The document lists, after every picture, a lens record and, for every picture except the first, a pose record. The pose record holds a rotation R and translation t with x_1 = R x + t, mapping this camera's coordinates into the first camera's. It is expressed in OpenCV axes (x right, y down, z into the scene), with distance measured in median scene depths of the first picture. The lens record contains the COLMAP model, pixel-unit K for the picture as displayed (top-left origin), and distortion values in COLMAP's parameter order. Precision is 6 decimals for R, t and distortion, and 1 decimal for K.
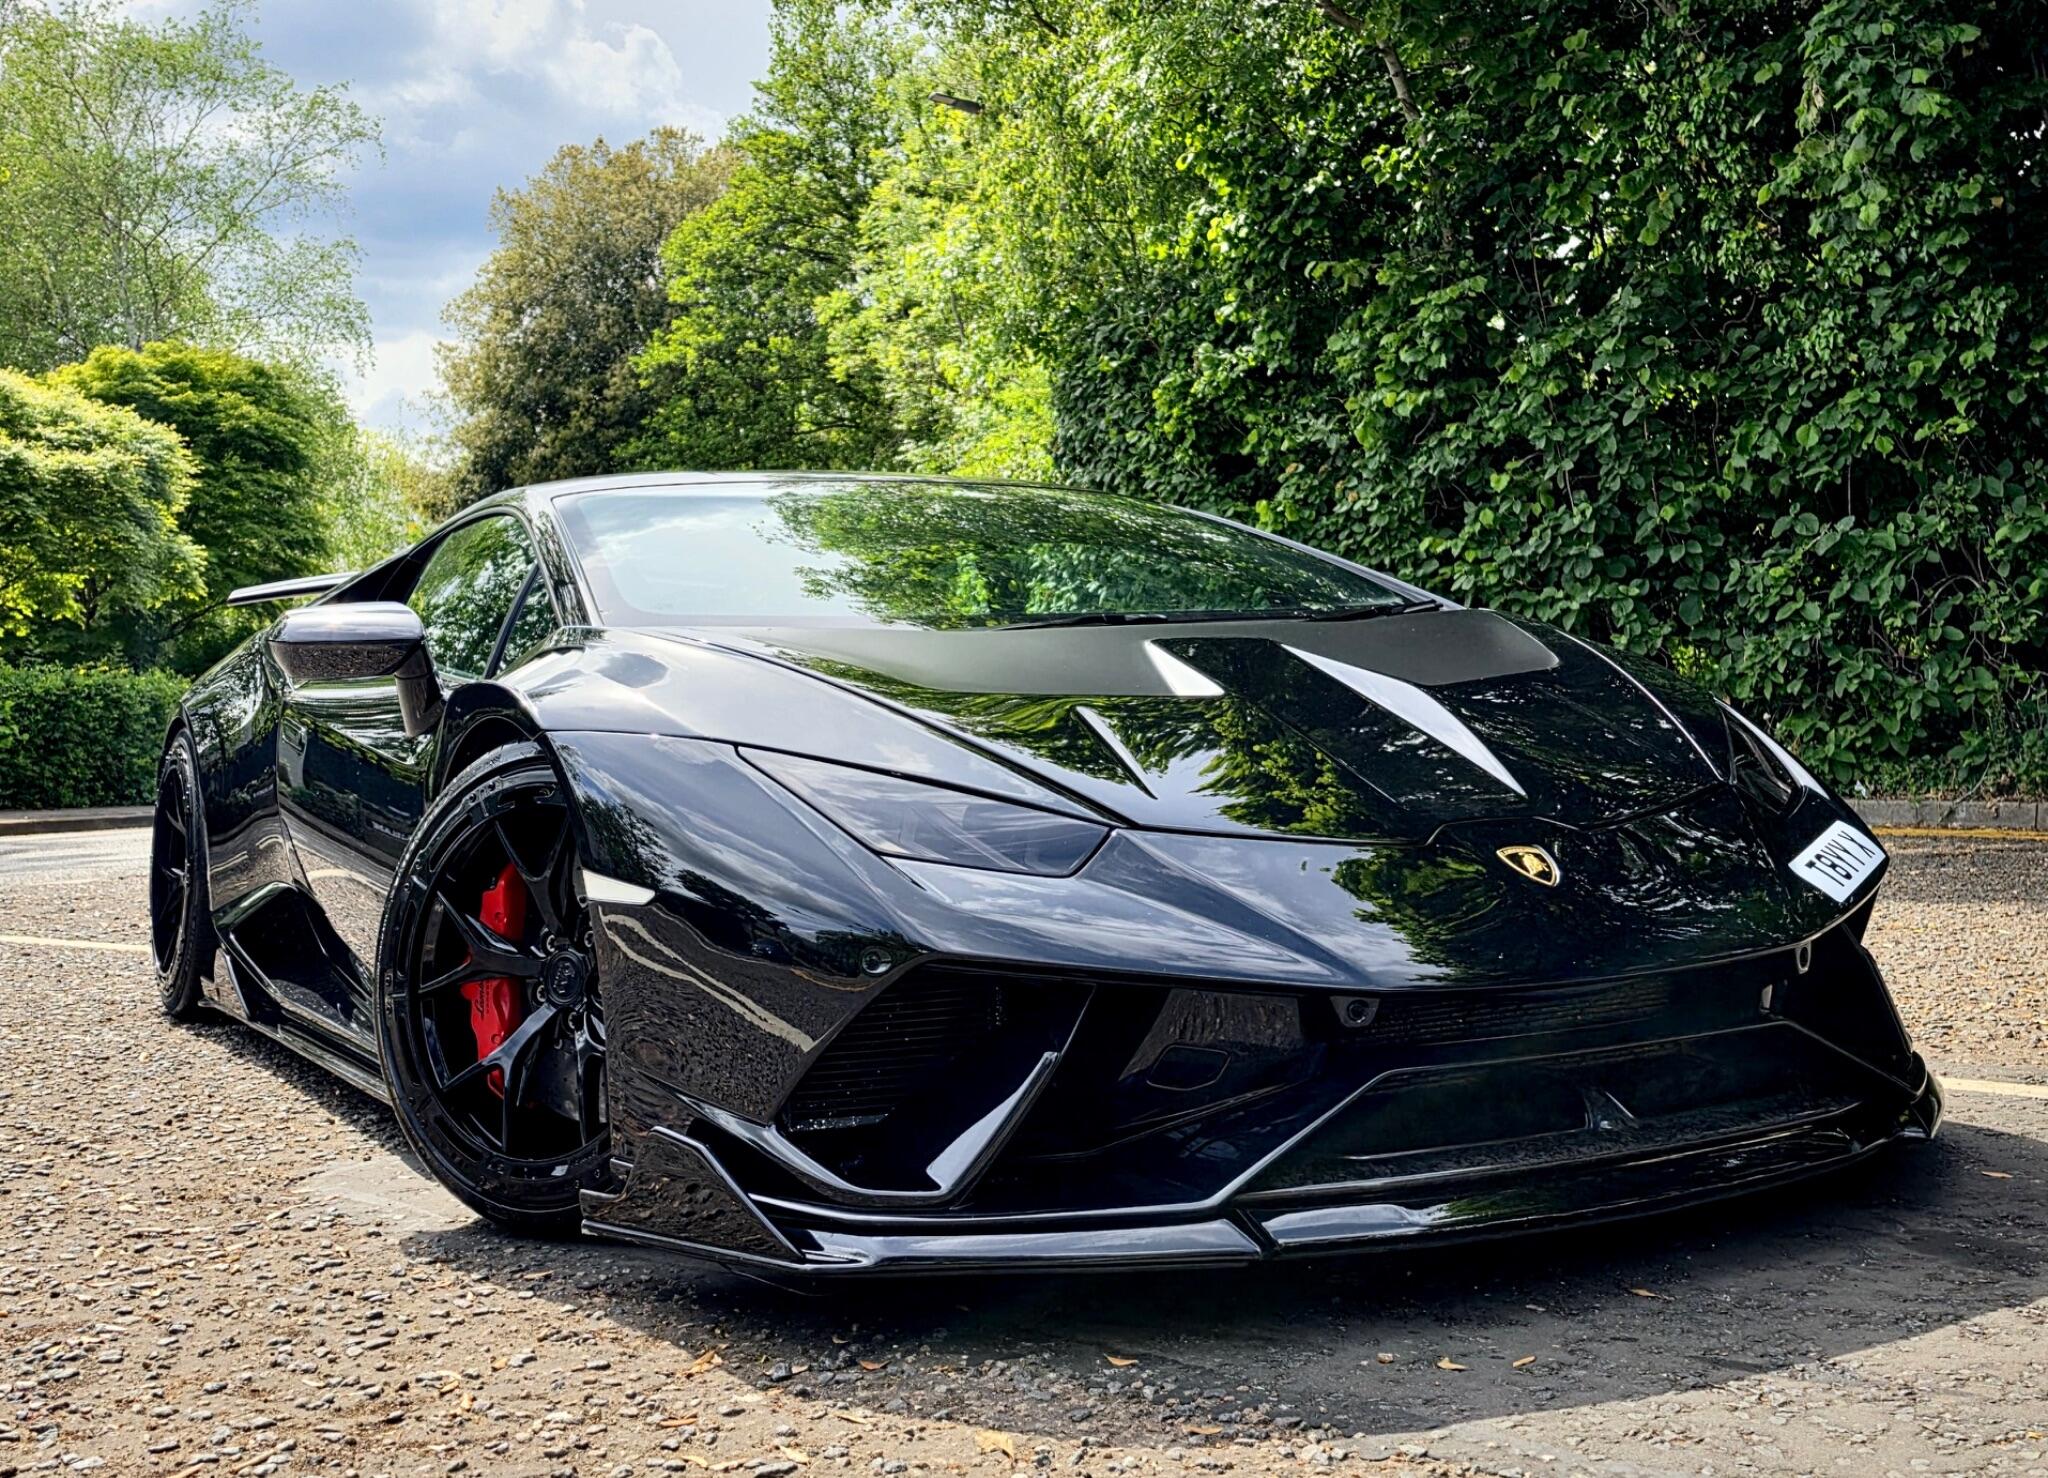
lens RADIAL K [[2355.3, 0, 1012.9], [0, 2355.3, 694.5], [0, 0, 1]] dist [0.098048, -0.135914]
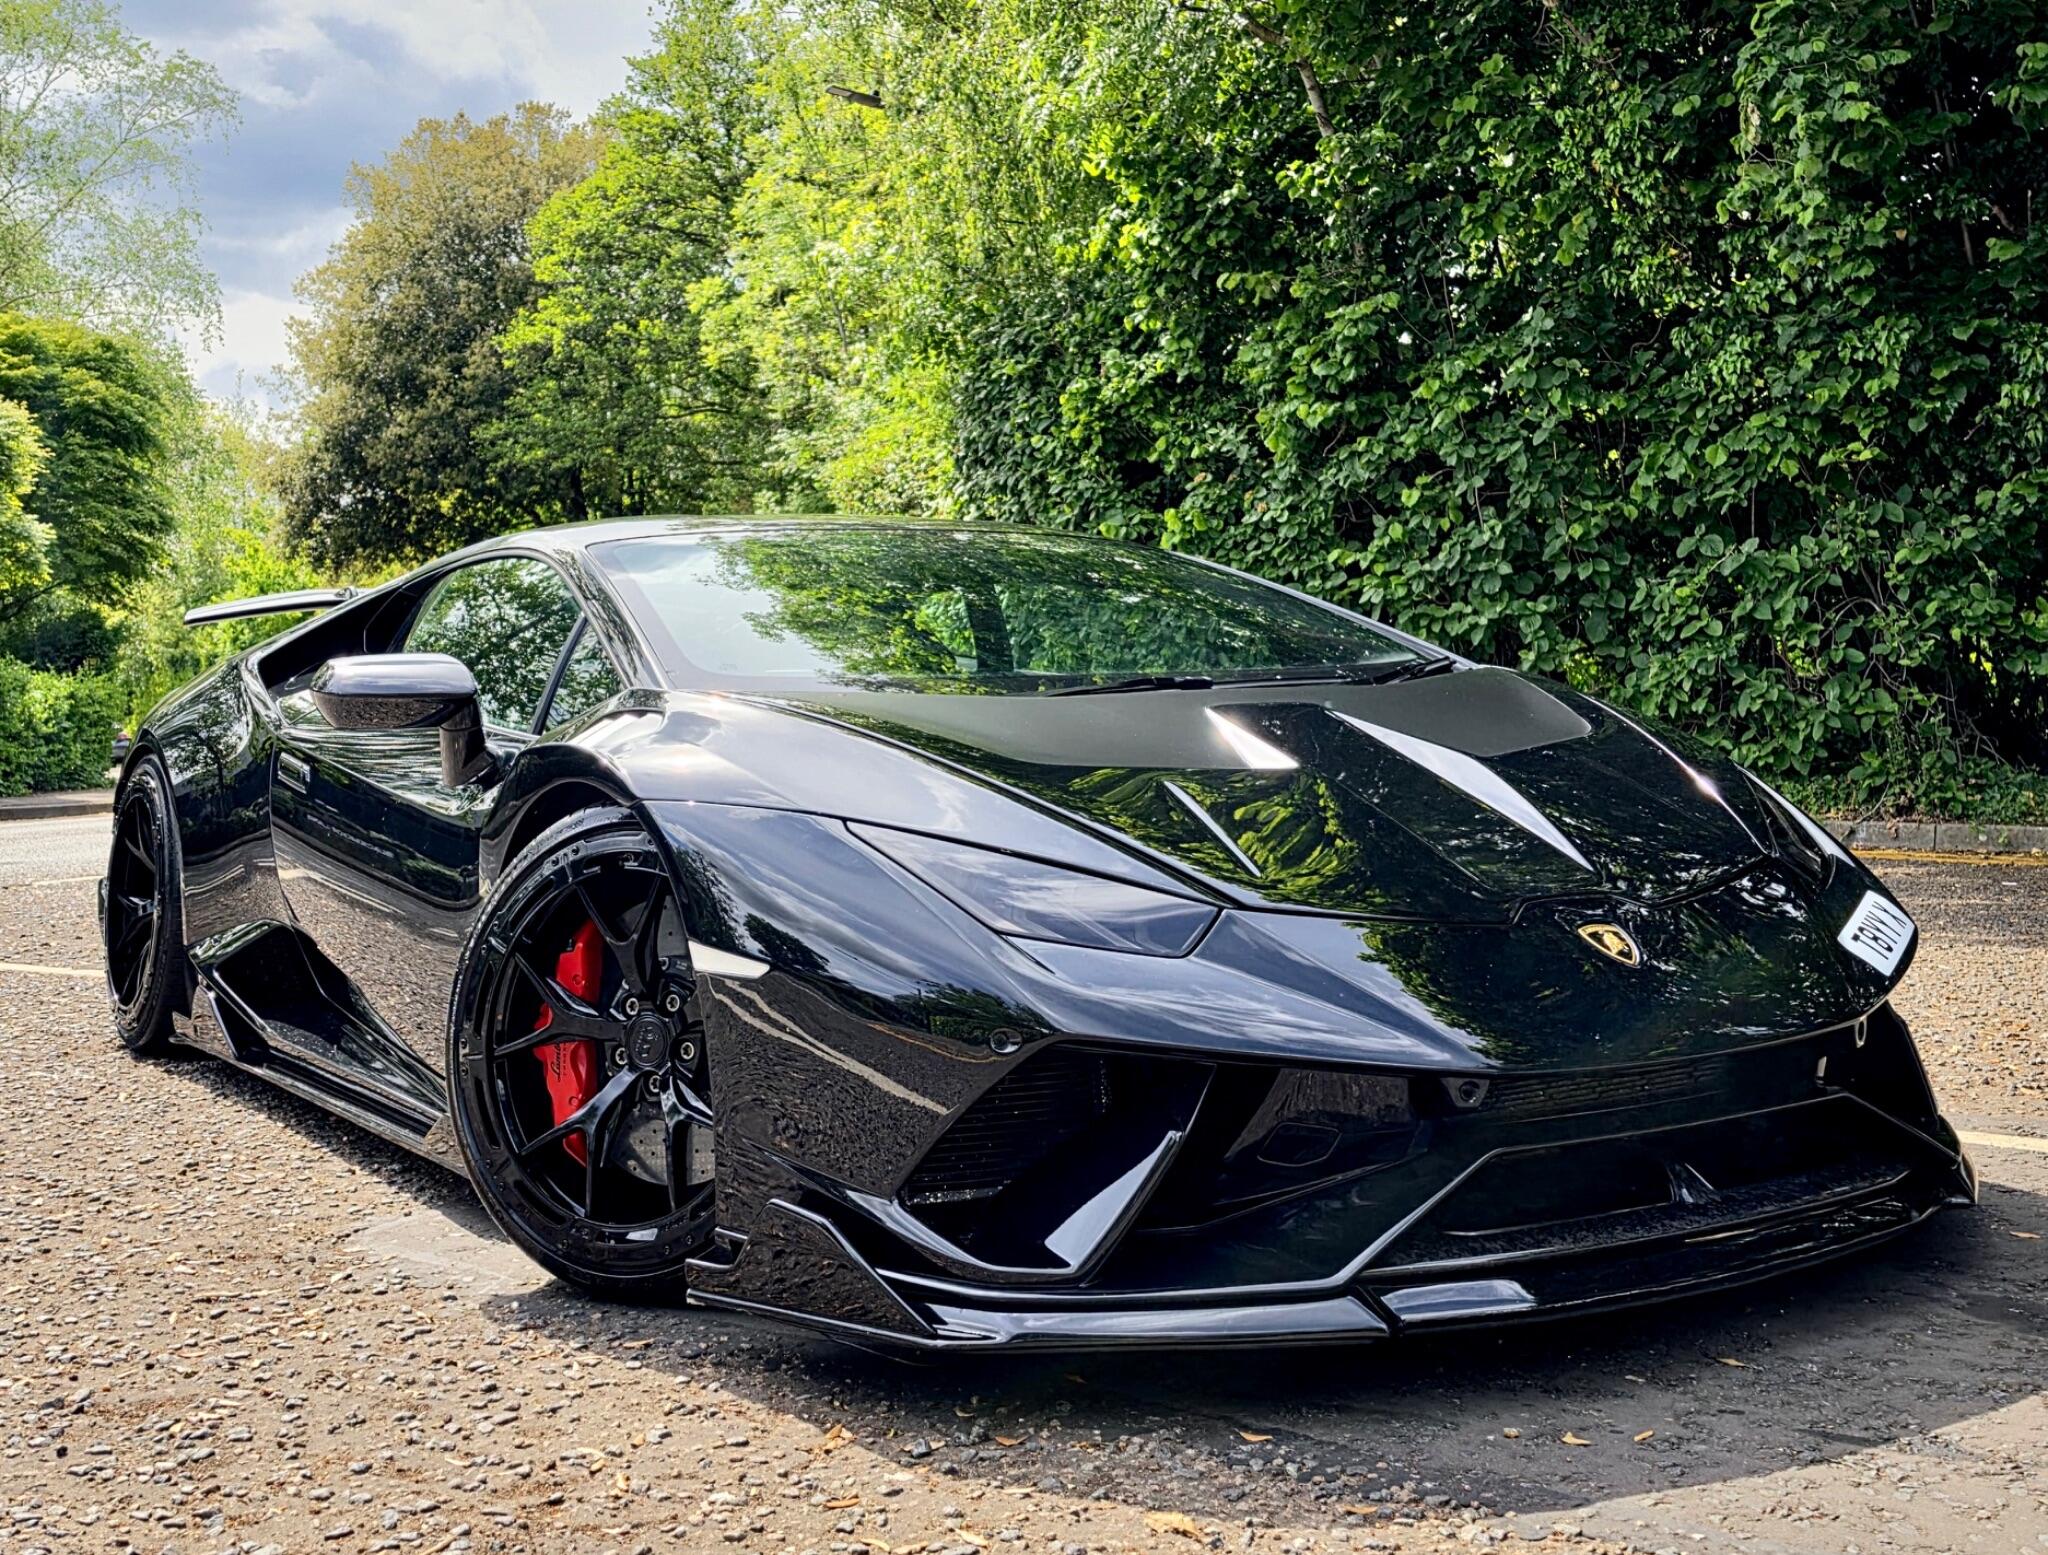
lens RADIAL K [[2401.7, 0, 1022.7], [0, 2401.7, 646.2], [0, 0, 1]] dist [0.117991, -0.188002]
pose [[0.997853, 0.012947, 0.064197, -0.025291], [-0.011966, 0.999806, -0.015651, -0.008994], [-0.064388, 0.014850, 0.997814, -0.010692]]
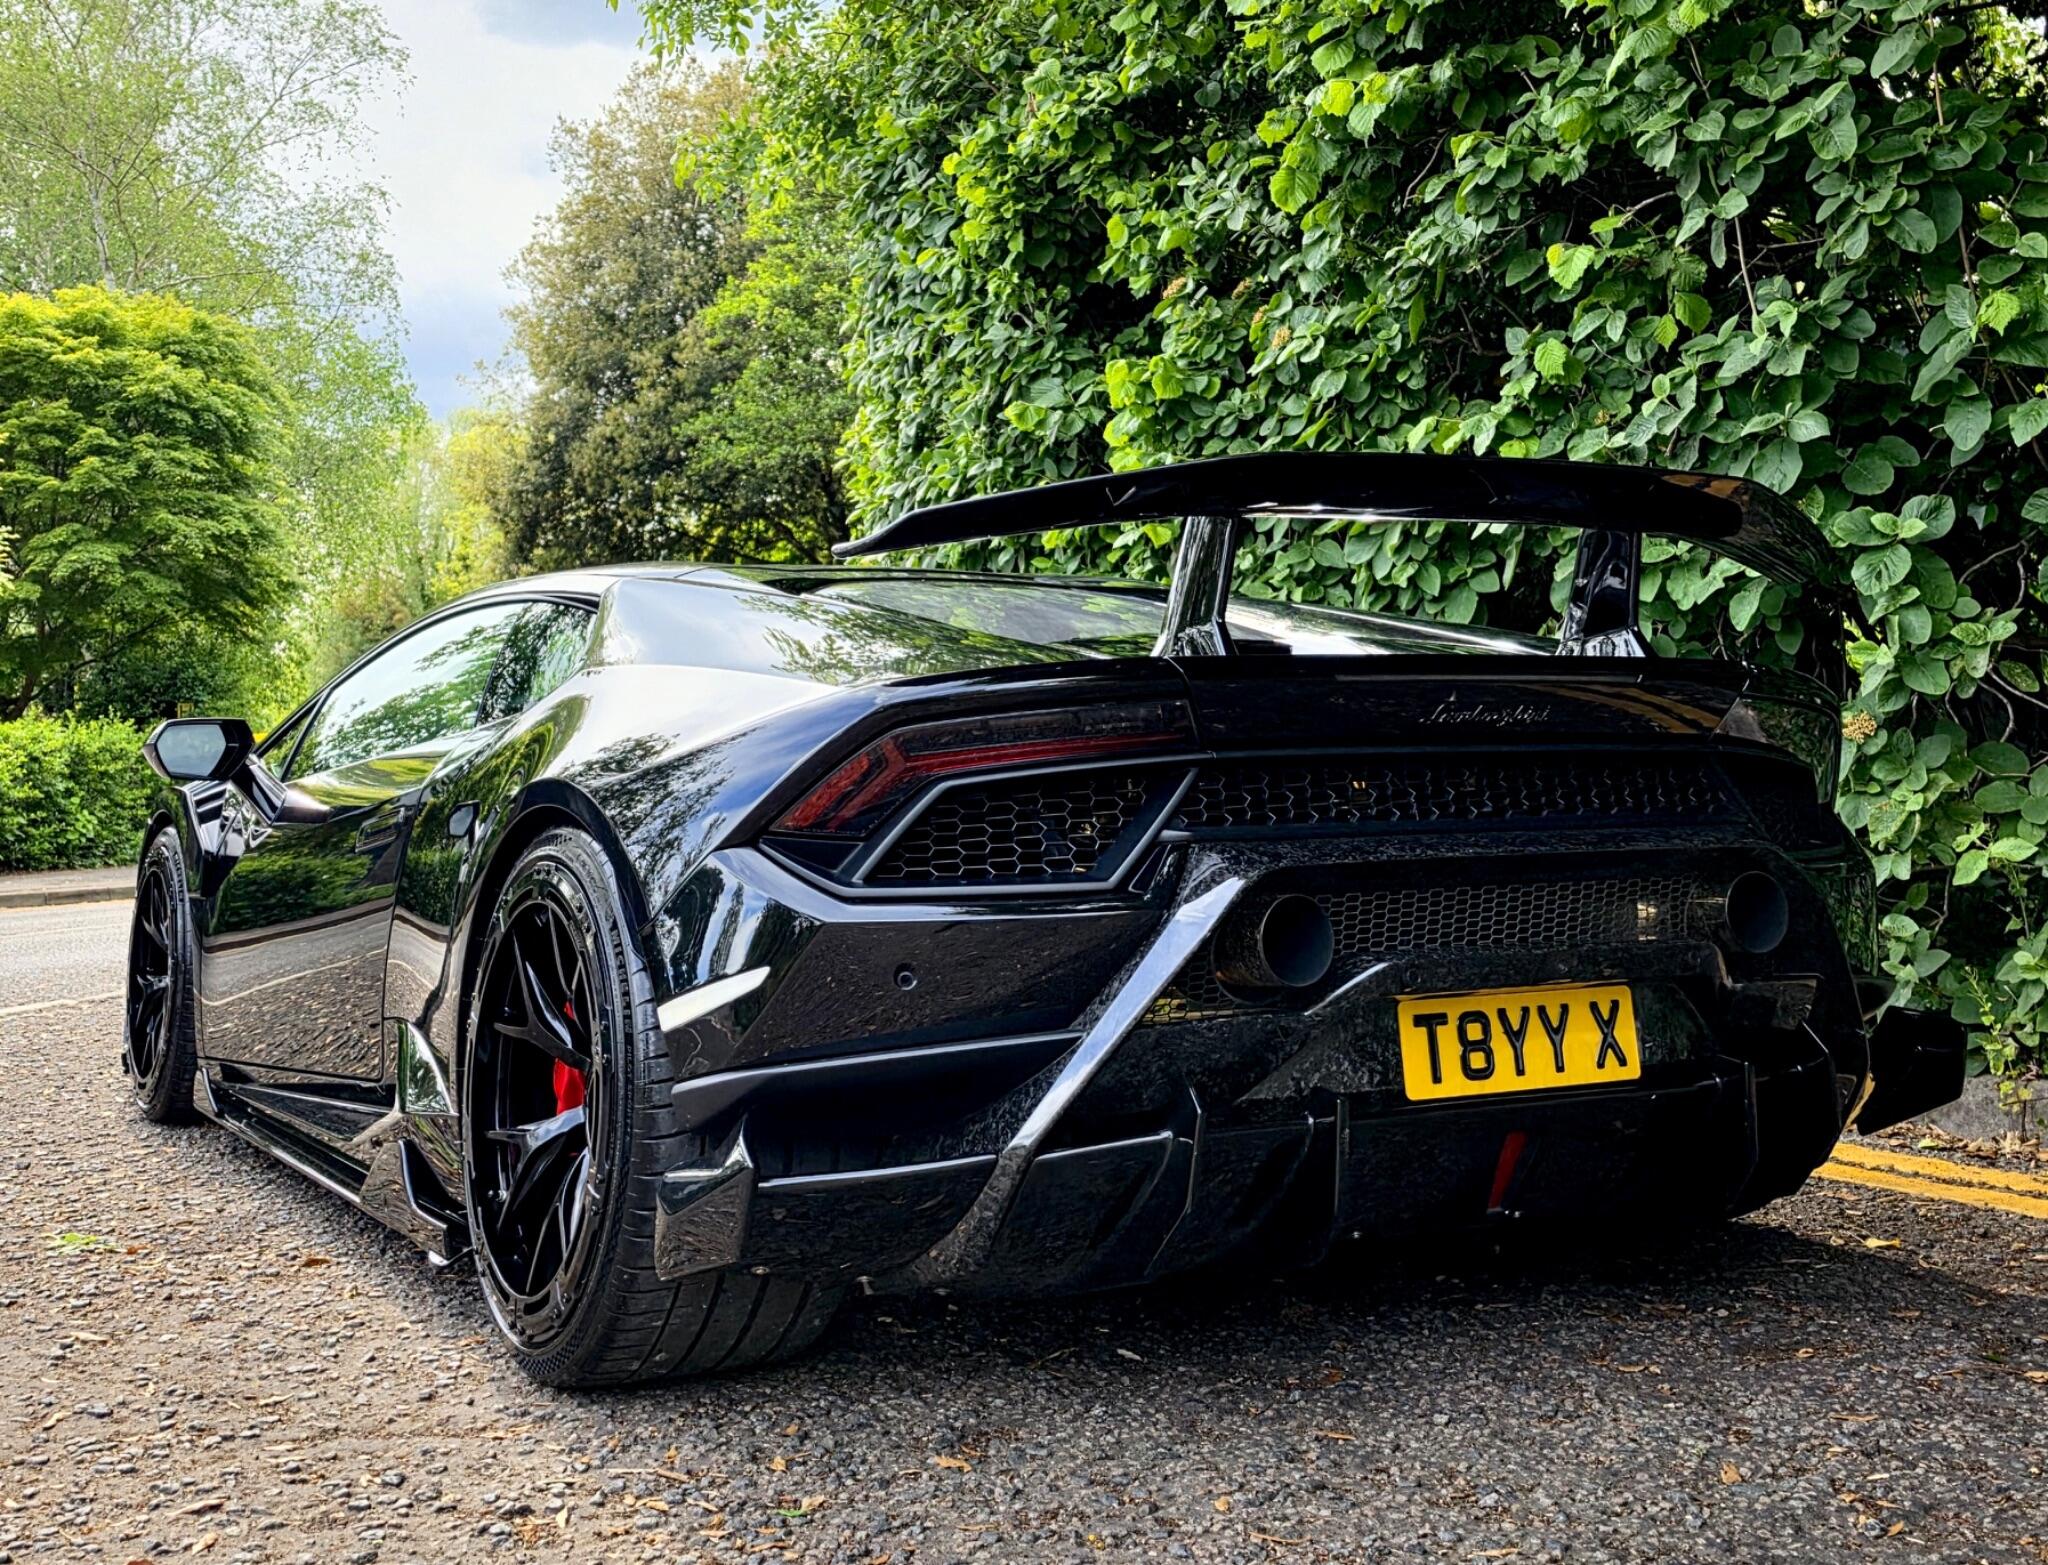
lens RADIAL K [[2455.5, 0, 1003.7], [0, 2455.5, 638.5], [0, 0, 1]] dist [0.034889, 0.041706]
pose [[0.989950, 0.001598, -0.141406, 0.183314], [-0.006577, 0.999374, -0.034751, -0.011655], [0.141262, 0.035332, 0.989342, 0.620112]]
